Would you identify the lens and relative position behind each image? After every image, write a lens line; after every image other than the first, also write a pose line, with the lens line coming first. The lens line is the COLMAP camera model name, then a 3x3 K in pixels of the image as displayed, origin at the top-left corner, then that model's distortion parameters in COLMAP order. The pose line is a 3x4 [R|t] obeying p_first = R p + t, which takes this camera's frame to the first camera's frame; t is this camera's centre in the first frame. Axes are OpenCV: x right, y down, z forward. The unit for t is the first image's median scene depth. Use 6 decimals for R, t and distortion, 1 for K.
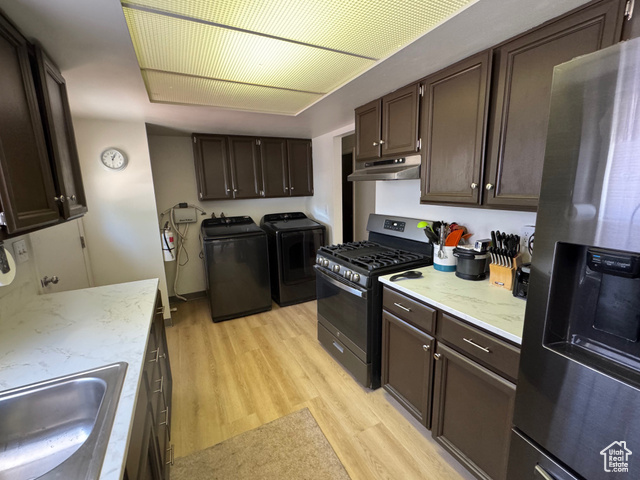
lens RADIAL K [[278.8, 0, 318.3], [0, 278.8, 239.1], [0, 0, 1]] dist [-0.002252, -0.000725]
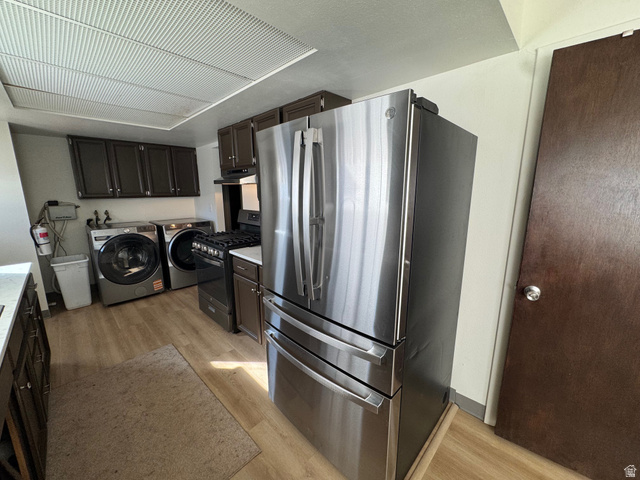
lens RADIAL K [[256.4, 0, 320.0], [0, 256.4, 240.0], [0, 0, 1]] dist [-0.001816, 0.000109]
pose [[0.946652, -0.038470, 0.319952, 0.166514], [0.037820, 0.999251, 0.008247, 0.061208], [-0.320029, 0.004294, 0.947398, -0.287023]]
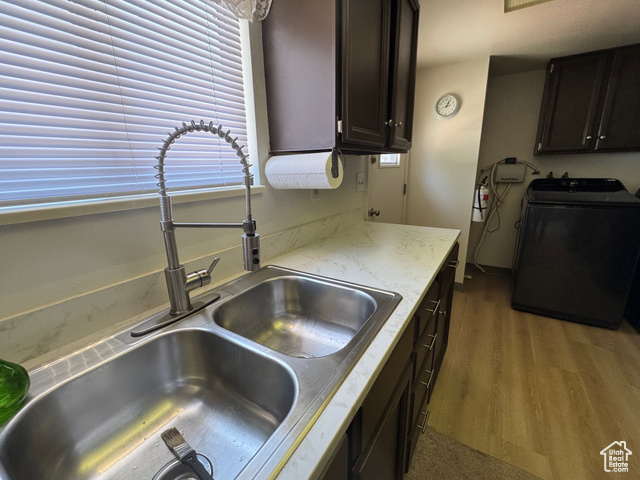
lens RADIAL K [[278.8, 0, 318.3], [0, 278.8, 239.1], [0, 0, 1]] dist [-0.002252, -0.000725]
pose [[0.512381, 0.231160, -0.827062, -0.056612], [-0.152867, 0.972260, 0.177038, 0.060356], [0.845043, 0.035720, 0.533504, 0.119591]]
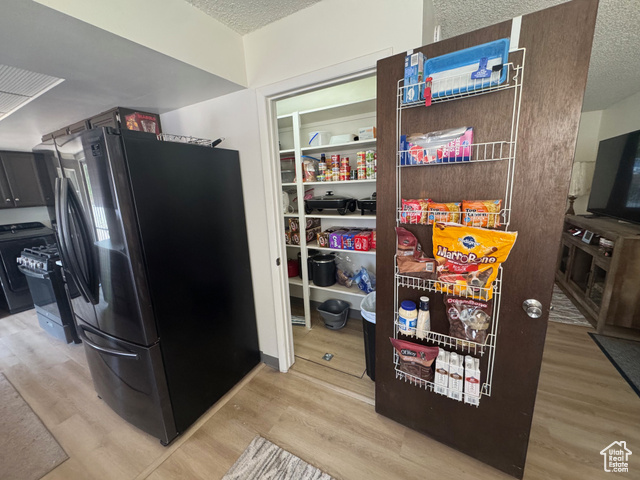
lens RADIAL K [[256.4, 0, 320.0], [0, 256.4, 240.0], [0, 0, 1]] dist [-0.001816, 0.000109]
pose [[0.829751, -0.121425, 0.544765, 0.460207], [0.121234, 0.991955, 0.036445, 0.102304], [-0.544808, 0.035804, 0.837796, -0.601114]]
